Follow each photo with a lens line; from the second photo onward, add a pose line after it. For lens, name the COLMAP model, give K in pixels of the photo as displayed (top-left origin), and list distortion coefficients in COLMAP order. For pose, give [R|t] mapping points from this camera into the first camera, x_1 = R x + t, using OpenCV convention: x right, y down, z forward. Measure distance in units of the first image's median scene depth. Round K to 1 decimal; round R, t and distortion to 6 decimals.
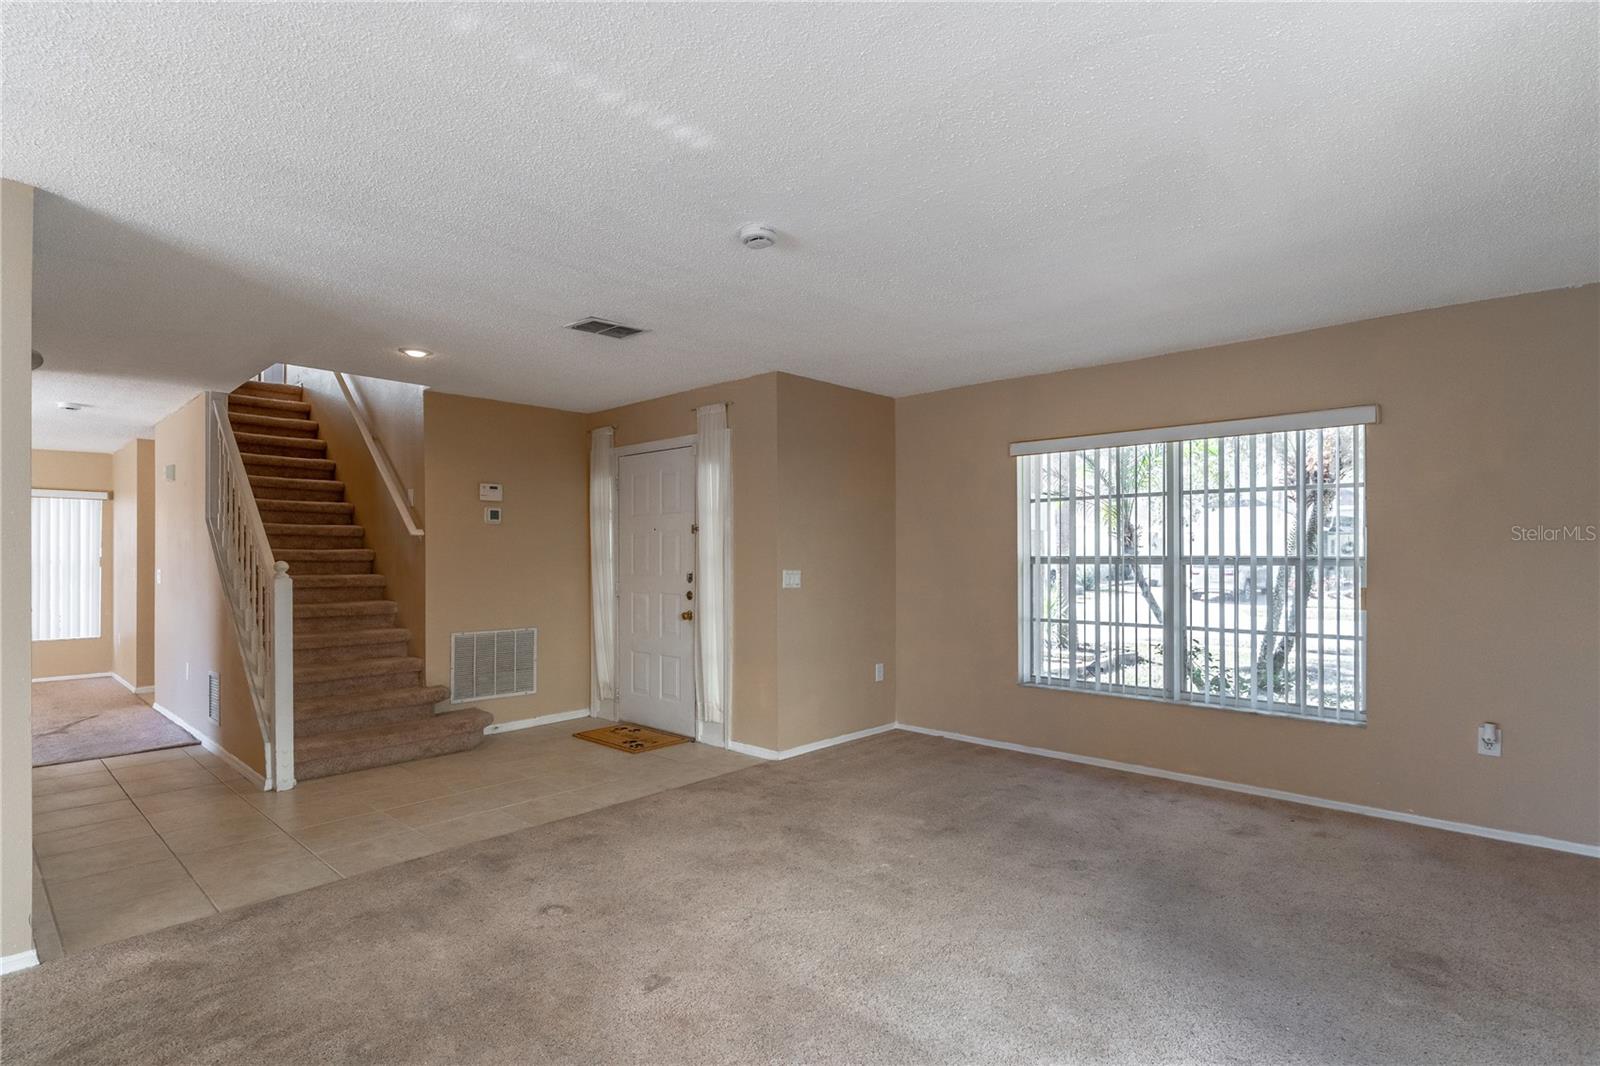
lens RADIAL K [[784.2, 0, 793.6], [0, 784.2, 550.2], [0, 0, 1]] dist [-0.002319, 0.000029]
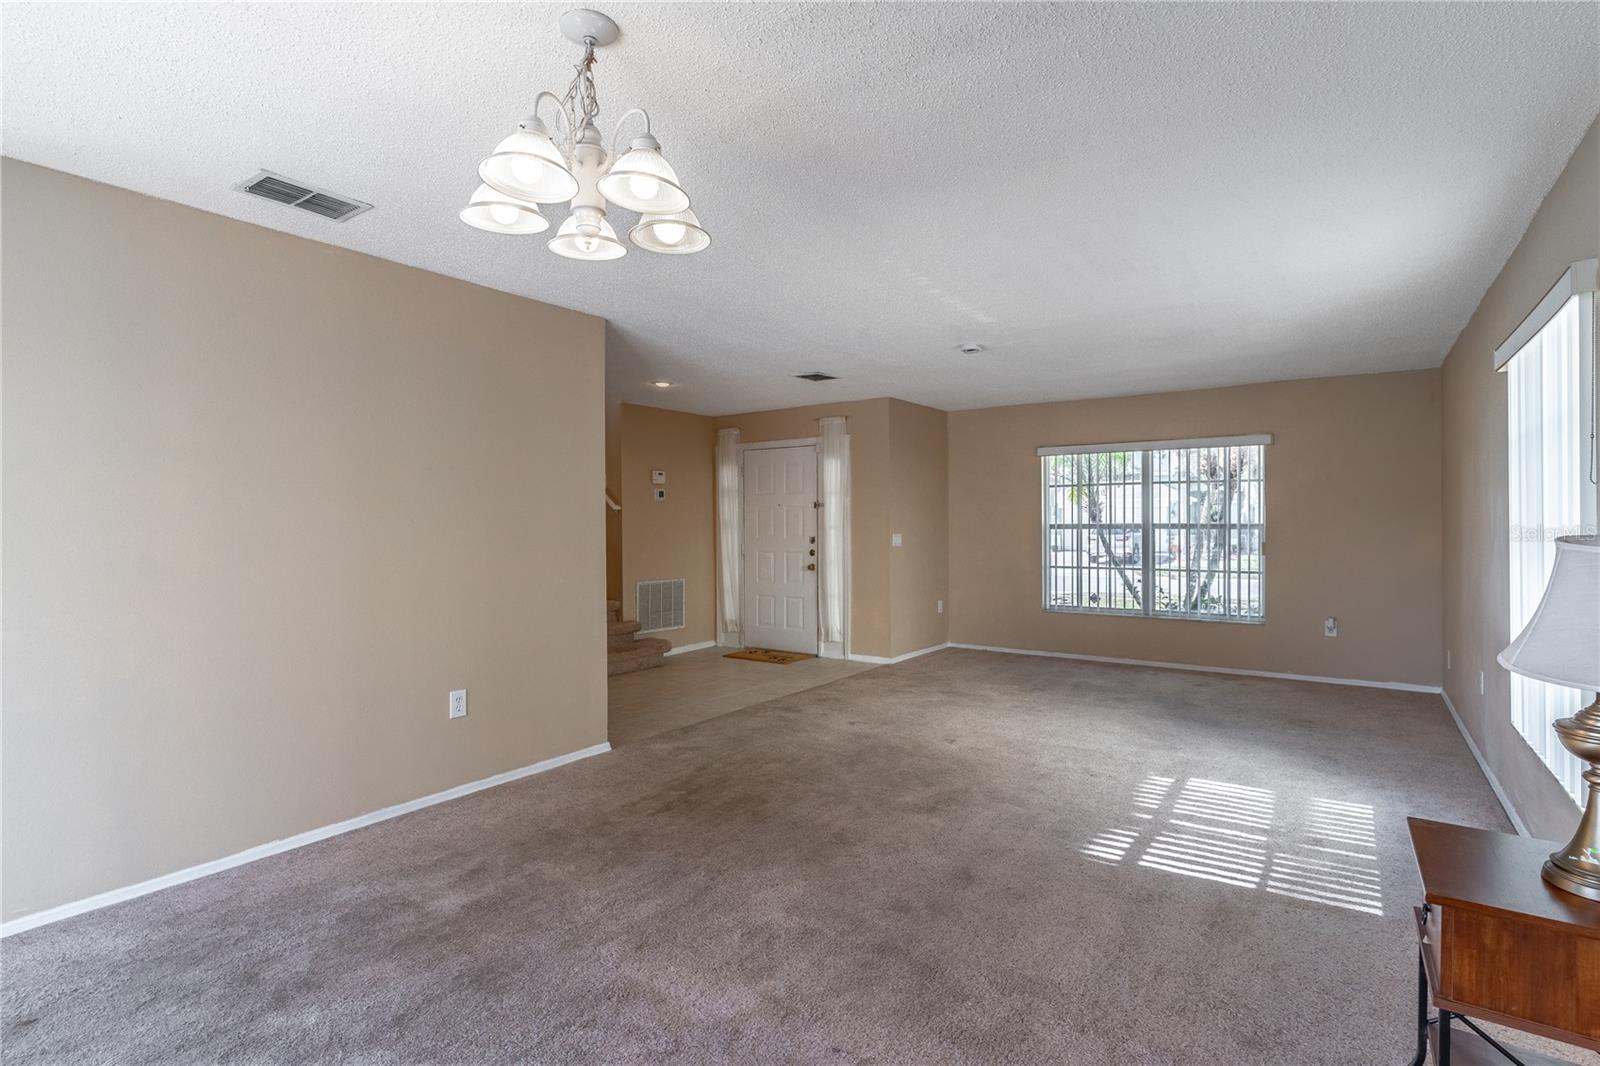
lens RADIAL K [[785.1, 0, 797.8], [0, 785.1, 524.3], [0, 0, 1]] dist [-0.000854, 0.000175]
pose [[0.990704, -0.003190, 0.136000, -0.349809], [0.002493, 0.999983, 0.005292, -0.000253], [-0.136015, -0.004904, 0.990695, -0.379603]]
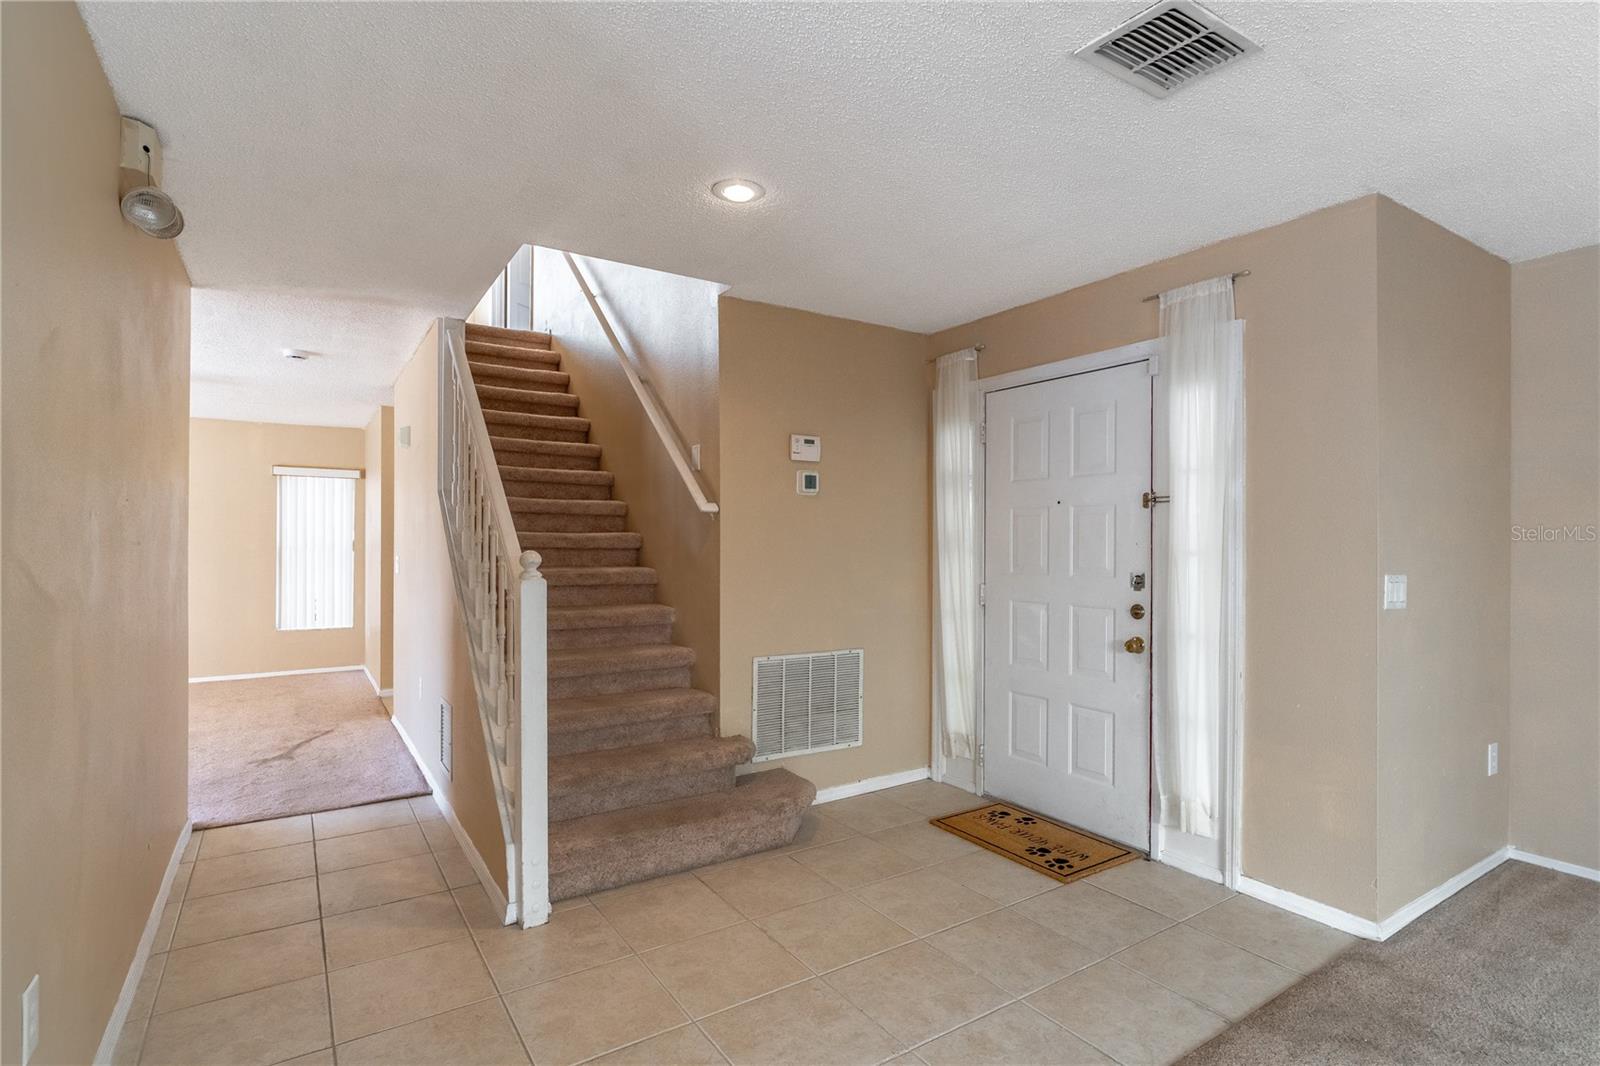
lens RADIAL K [[780.4, 0, 797.1], [0, 780.4, 539.9], [0, 0, 1]] dist [-0.002892, 0.000644]
pose [[0.970473, 0.005325, -0.241152, -0.242592], [-0.004096, 0.999976, 0.005597, 0.001013], [0.241176, -0.004444, 0.970471, 0.364840]]
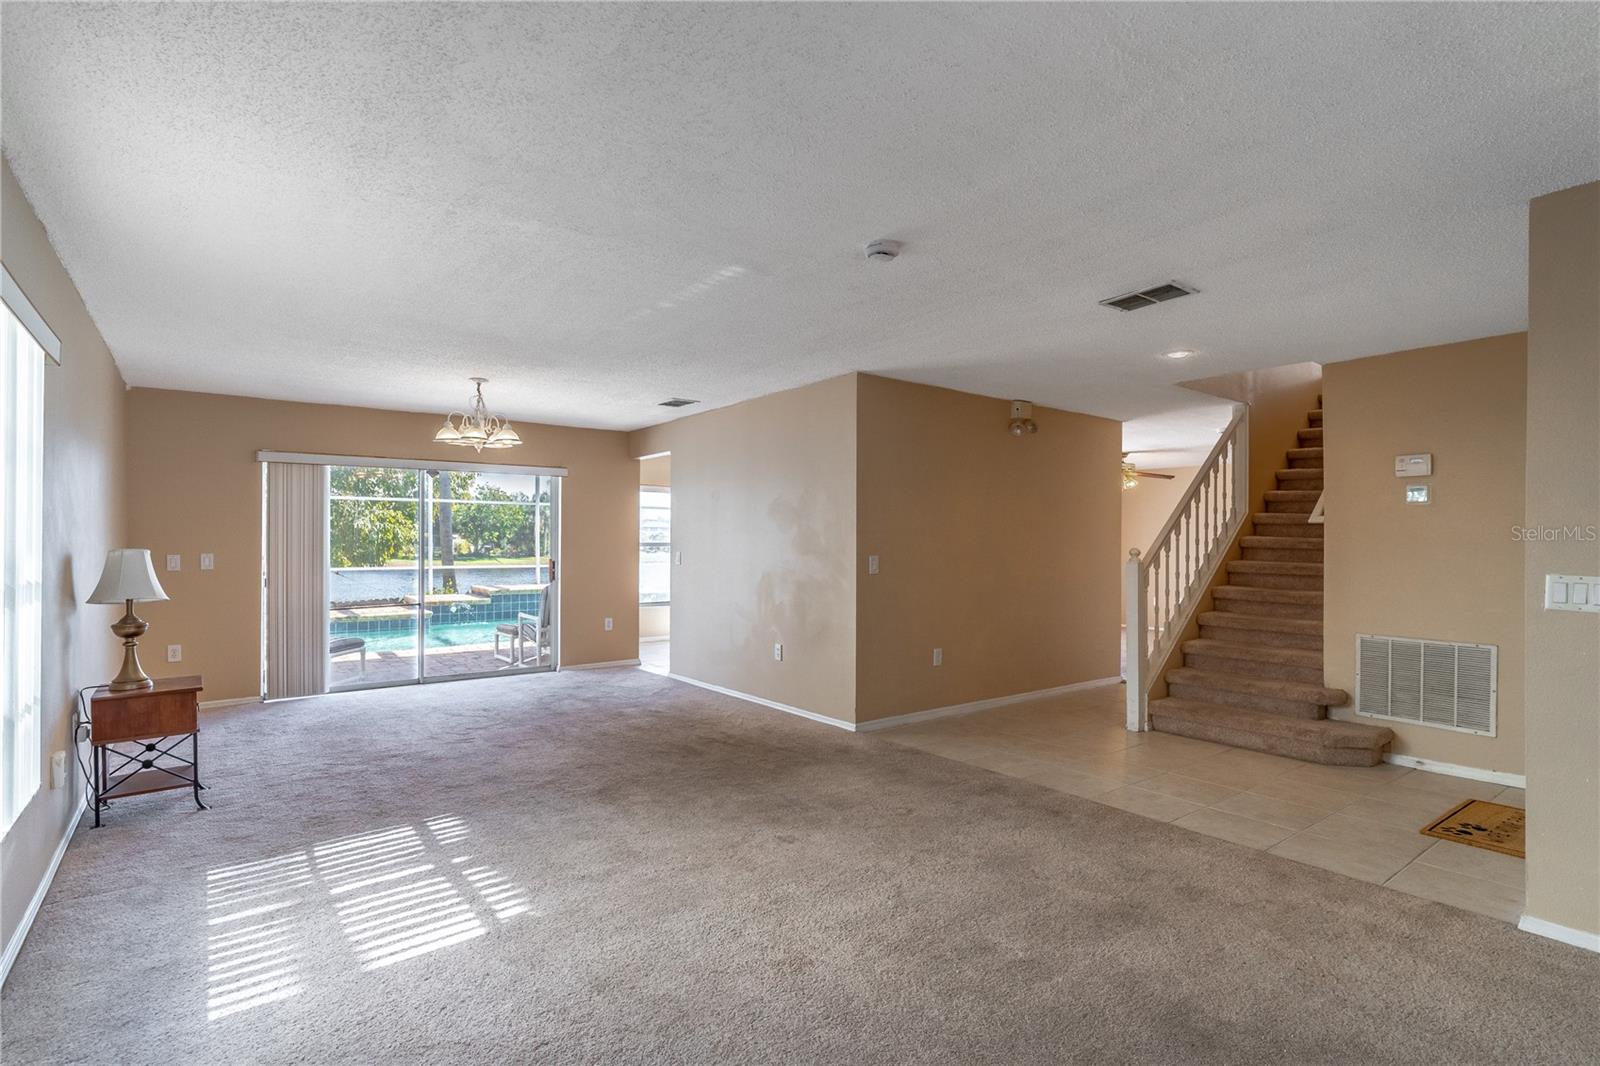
lens RADIAL K [[780.4, 0, 797.1], [0, 780.4, 539.9], [0, 0, 1]] dist [-0.002892, 0.000644]
pose [[-0.172071, -0.000311, -0.985084, 0.530209], [0.003488, 0.999993, -0.000926, 0.000275], [0.985078, -0.003595, -0.172069, 0.542776]]
